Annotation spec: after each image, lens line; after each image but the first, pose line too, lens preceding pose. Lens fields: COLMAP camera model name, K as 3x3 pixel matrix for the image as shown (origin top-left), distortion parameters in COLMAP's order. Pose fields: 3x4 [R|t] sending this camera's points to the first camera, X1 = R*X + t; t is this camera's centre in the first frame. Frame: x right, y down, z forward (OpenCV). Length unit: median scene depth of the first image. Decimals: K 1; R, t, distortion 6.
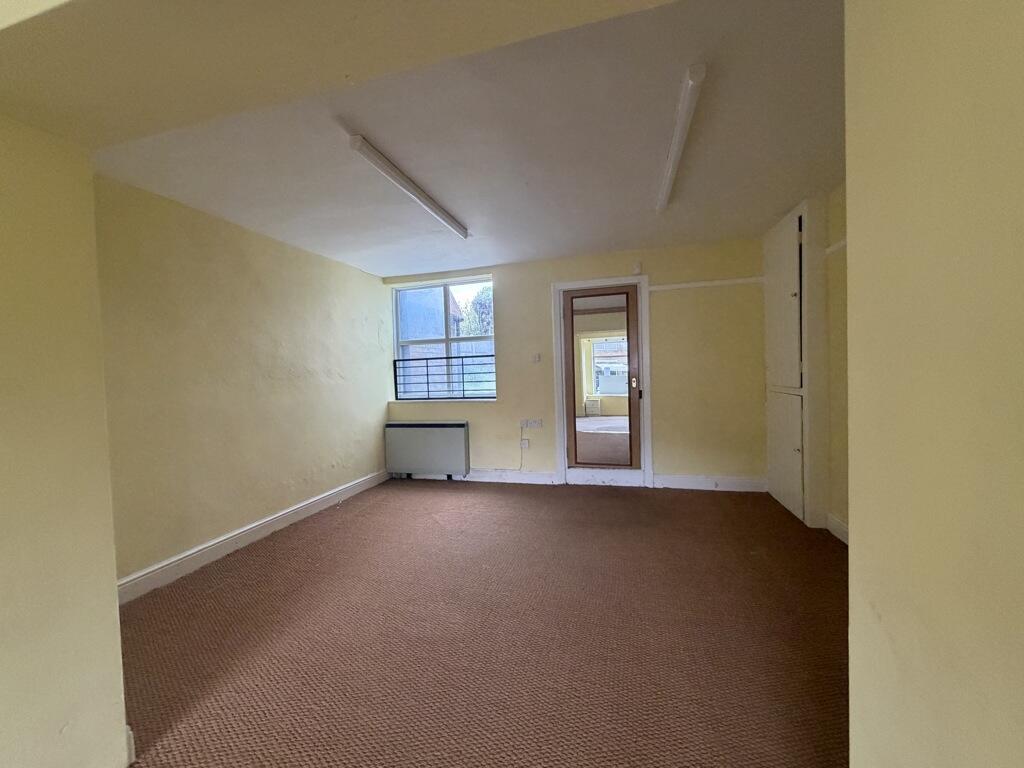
lens RADIAL K [[413.5, 0, 509.1], [0, 413.5, 383.1], [0, 0, 1]] dist [0.000584, 0.000450]
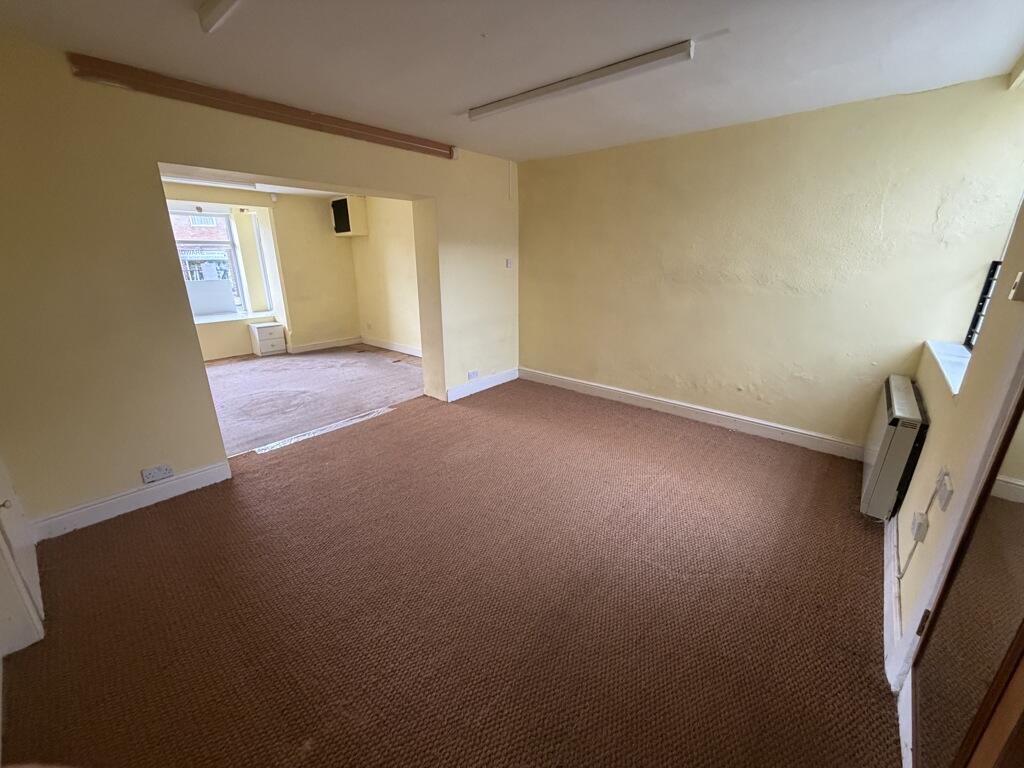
lens RADIAL K [[413.5, 0, 508.8], [0, 413.5, 386.0], [0, 0, 1]] dist [0.000584, 0.000450]
pose [[-0.434120, 0.308647, -0.846331, 0.516855], [-0.010842, 0.937617, 0.347500, -0.102929], [0.900790, 0.160032, -0.403692, 0.897787]]
